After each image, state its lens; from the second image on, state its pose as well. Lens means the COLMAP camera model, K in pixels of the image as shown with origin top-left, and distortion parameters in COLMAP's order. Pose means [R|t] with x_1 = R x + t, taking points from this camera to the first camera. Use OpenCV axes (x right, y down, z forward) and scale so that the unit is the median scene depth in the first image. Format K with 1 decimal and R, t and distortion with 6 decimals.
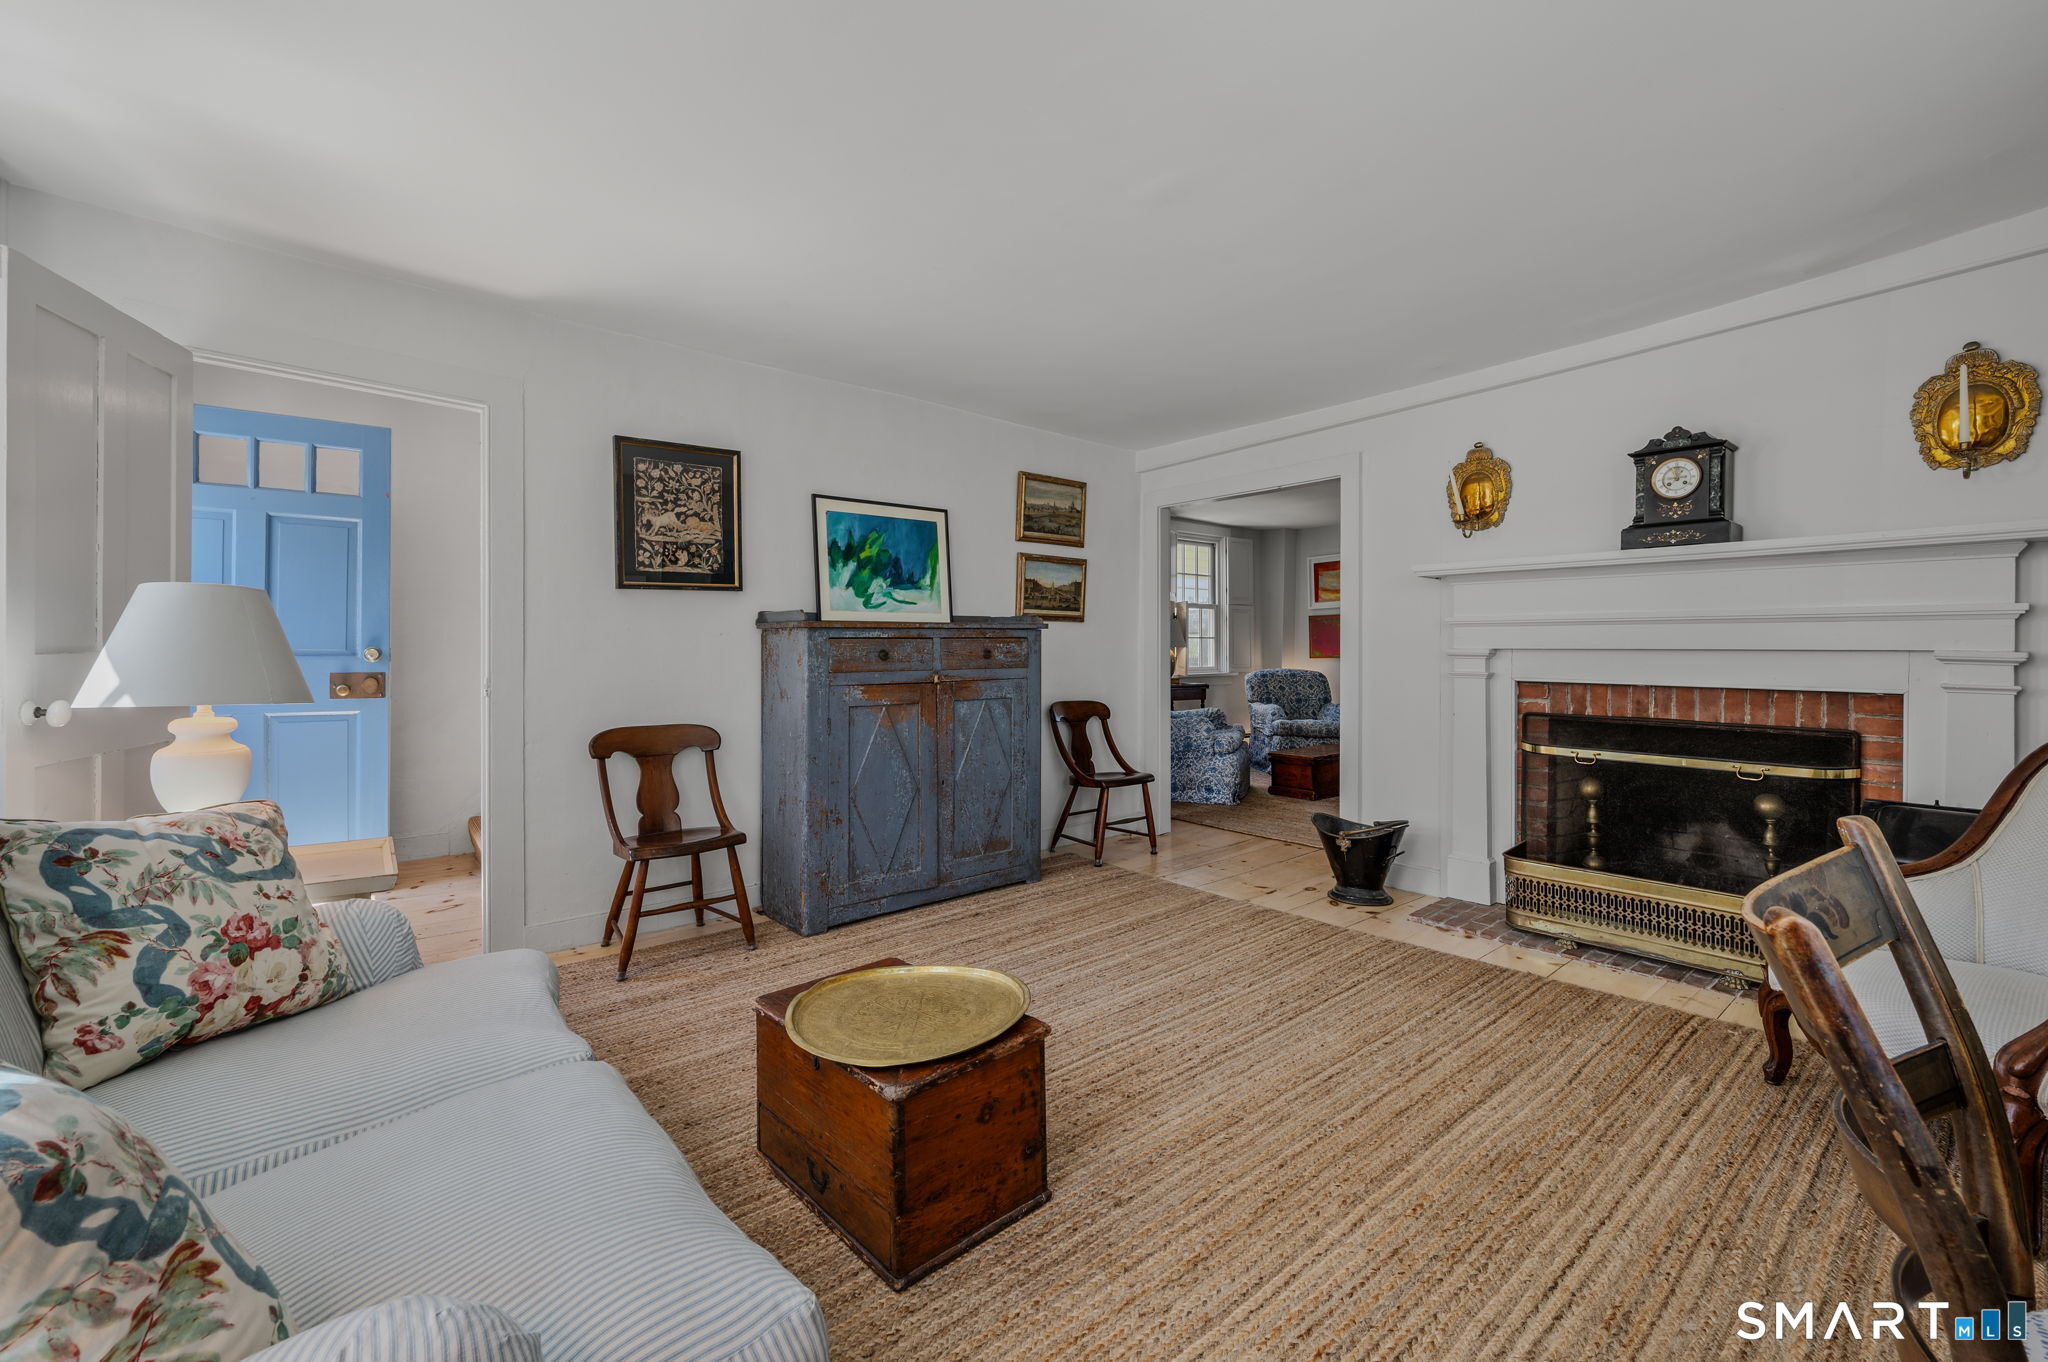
lens RADIAL K [[823.0, 0, 1055.3], [0, 823.0, 649.8], [0, 0, 1]] dist [0.002594, -0.000815]
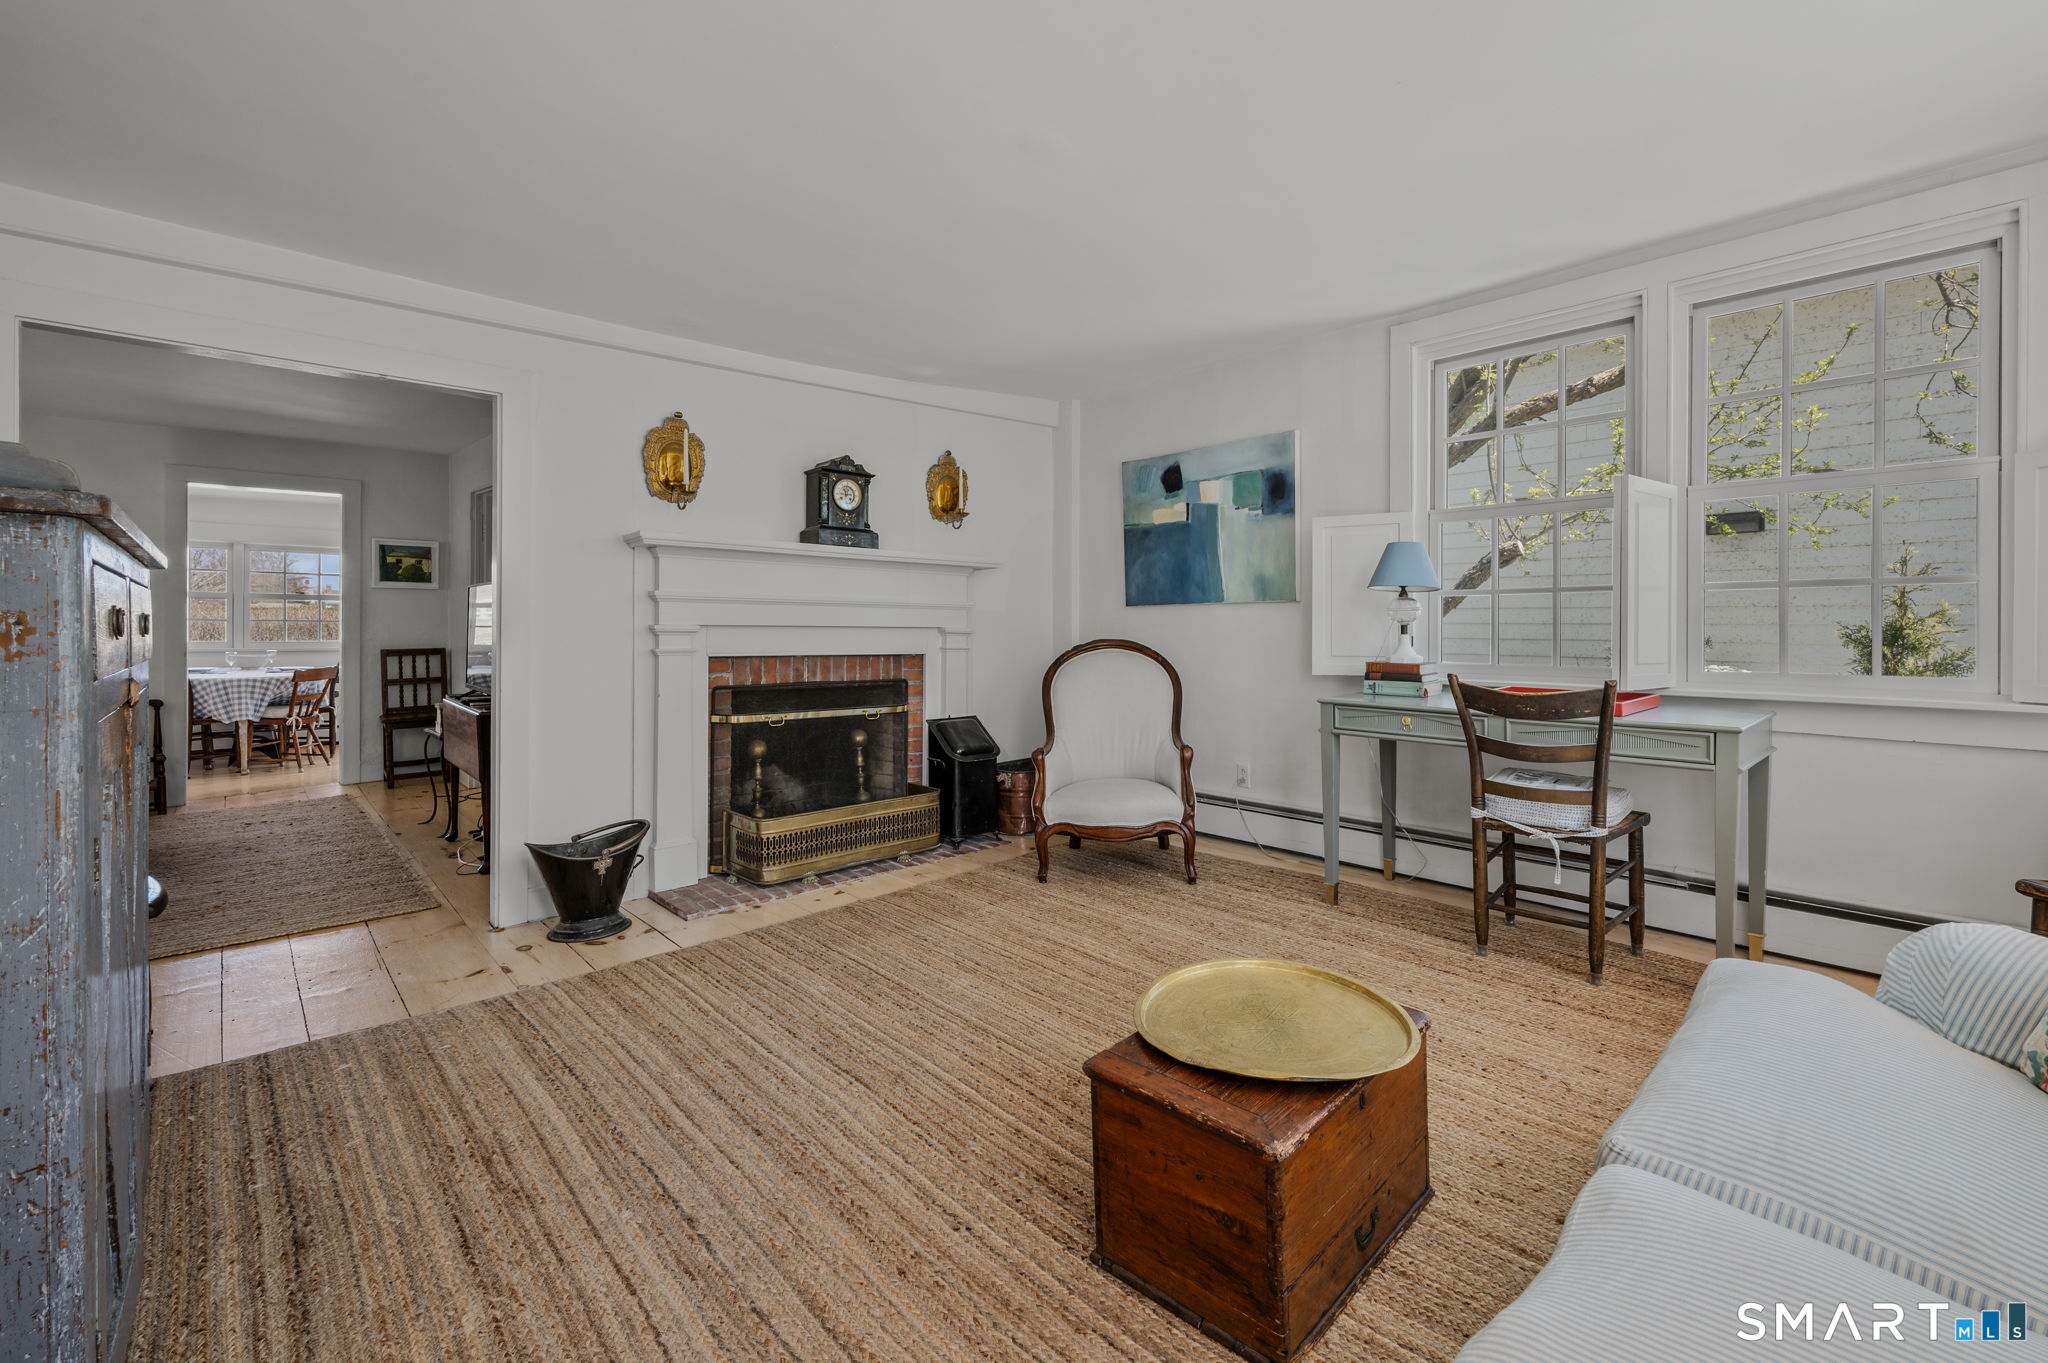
lens RADIAL K [[900.1, 0, 998.8], [0, 900.1, 633.6], [0, 0, 1]] dist [-0.002419, 0.002262]
pose [[-0.003749, -0.000218, 0.999993, -0.520502], [0.005714, 0.999984, 0.000239, 0.009923], [-0.999977, 0.005714, -0.003748, 0.594939]]
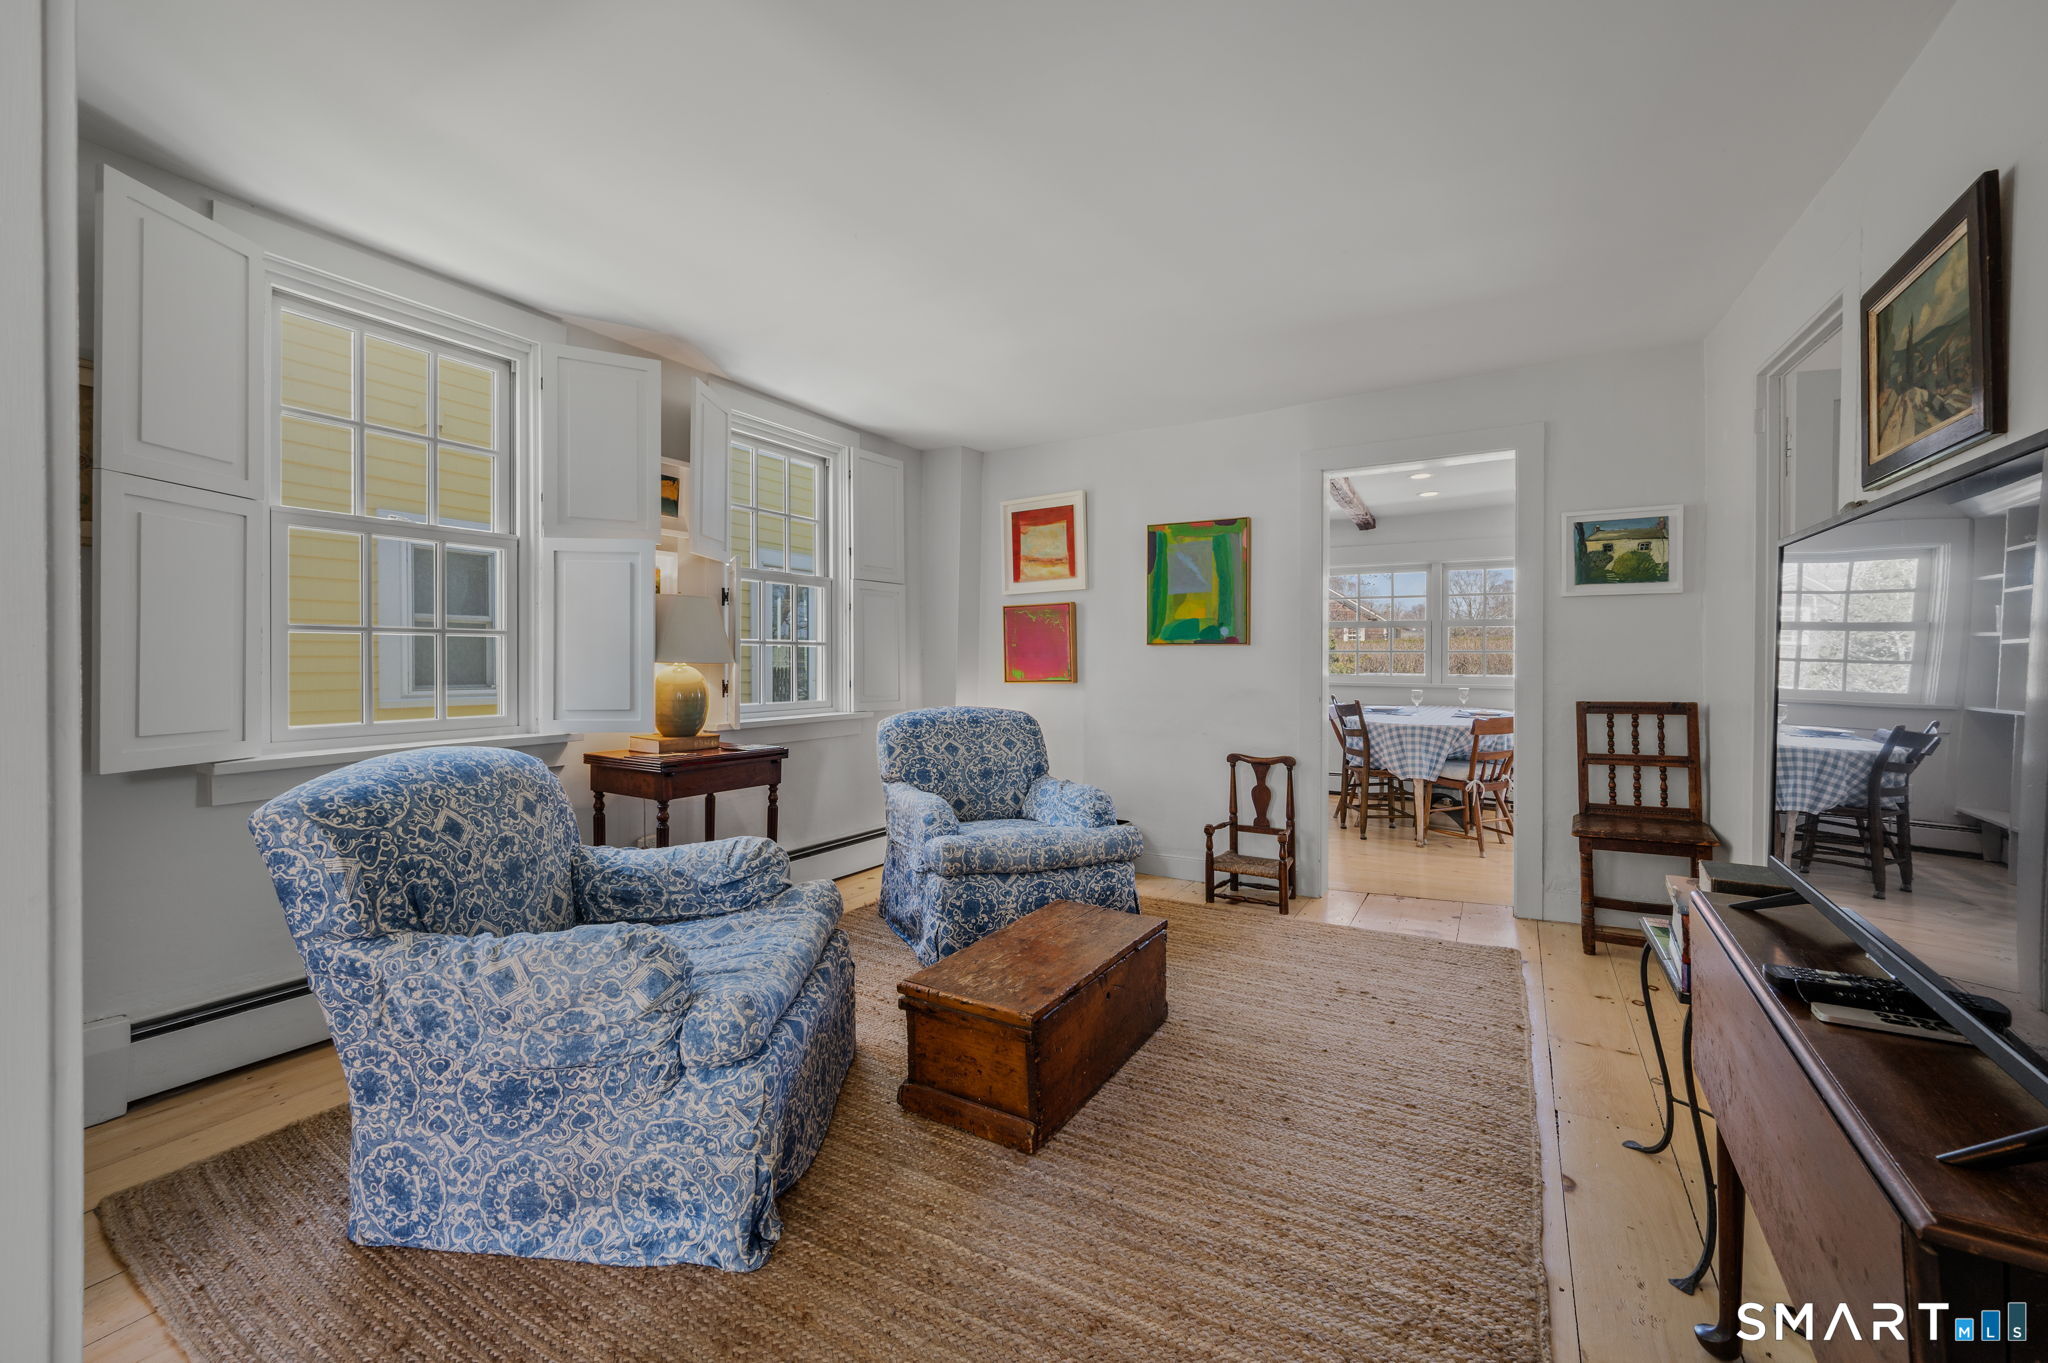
lens RADIAL K [[823.0, 0, 1036.3], [0, 823.0, 653.9], [0, 0, 1]] dist [0.002594, -0.000815]
pose [[0.939746, 0.004058, 0.341850, 0.329748], [-0.000632, 0.999948, -0.010133, -0.009056], [-0.341873, 0.009306, 0.939700, 1.115570]]
